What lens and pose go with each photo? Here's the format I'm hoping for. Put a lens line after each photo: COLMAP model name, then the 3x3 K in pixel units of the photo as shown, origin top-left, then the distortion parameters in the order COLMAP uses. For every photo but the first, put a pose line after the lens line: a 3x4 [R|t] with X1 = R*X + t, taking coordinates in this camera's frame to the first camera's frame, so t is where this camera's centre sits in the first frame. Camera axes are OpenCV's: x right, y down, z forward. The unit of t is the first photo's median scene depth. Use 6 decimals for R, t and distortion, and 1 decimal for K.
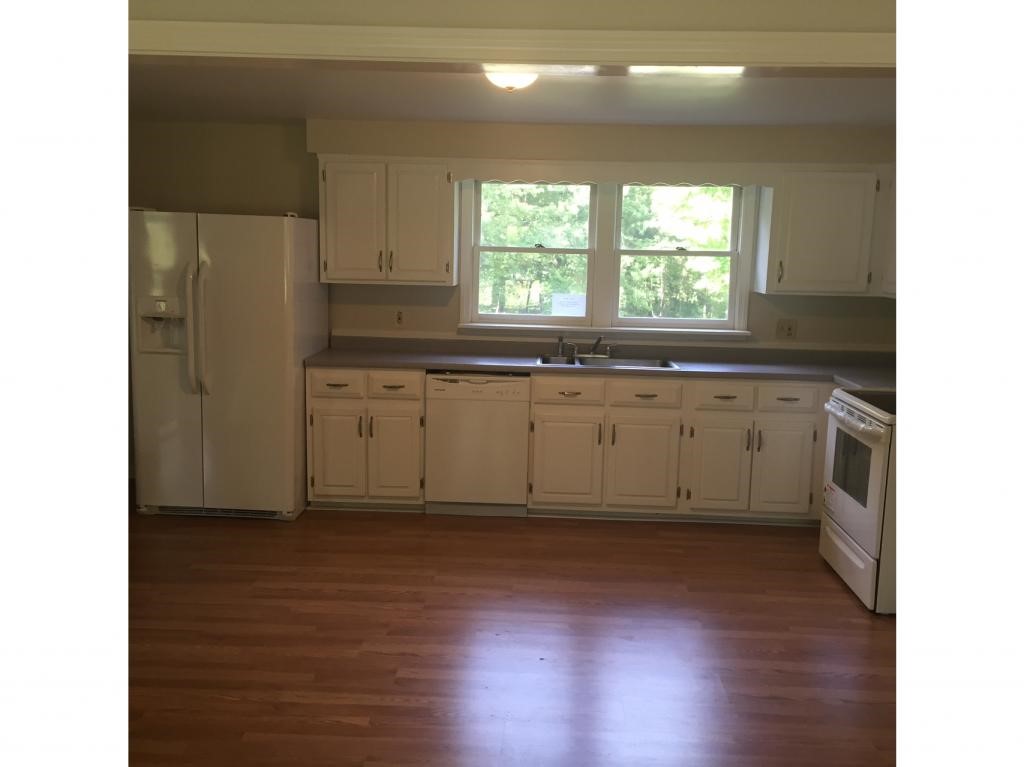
lens RADIAL K [[860.7, 0, 512.0], [0, 860.7, 383.5], [0, 0, 1]] dist [0.020707, 0.001396]
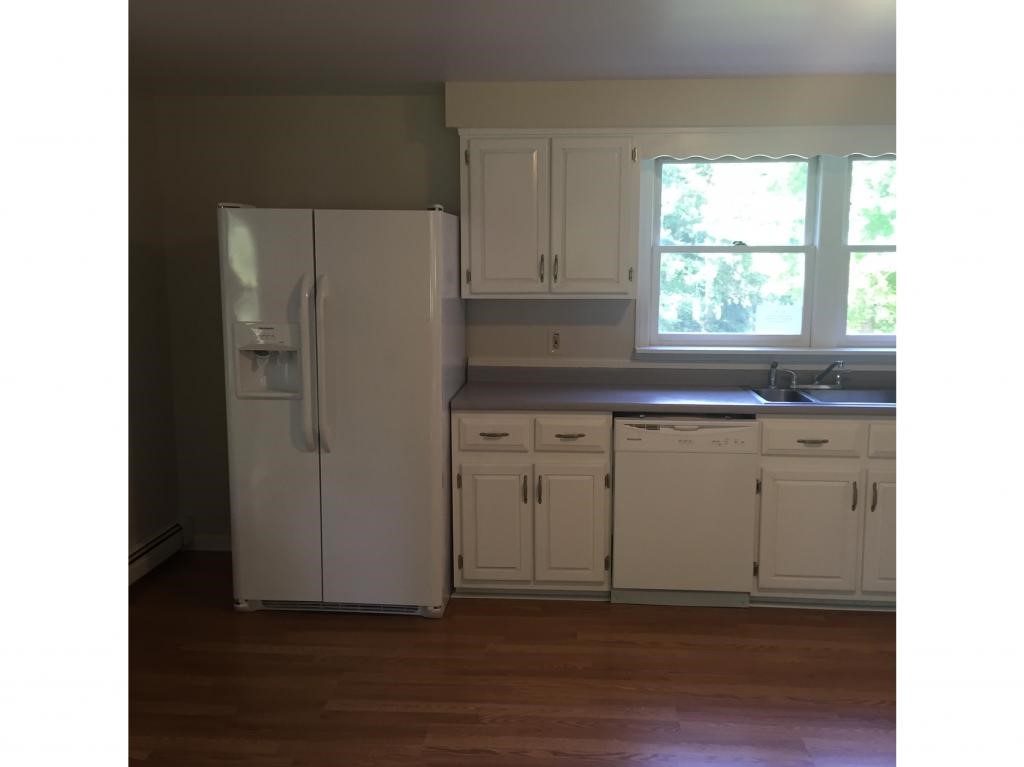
lens RADIAL K [[860.7, 0, 512.0], [0, 860.7, 383.5], [0, 0, 1]] dist [0.020707, 0.001396]
pose [[0.999228, -0.018531, -0.034634, -0.157170], [0.018194, 0.999784, -0.010014, -0.034034], [0.034812, 0.009376, 0.999350, 0.246184]]
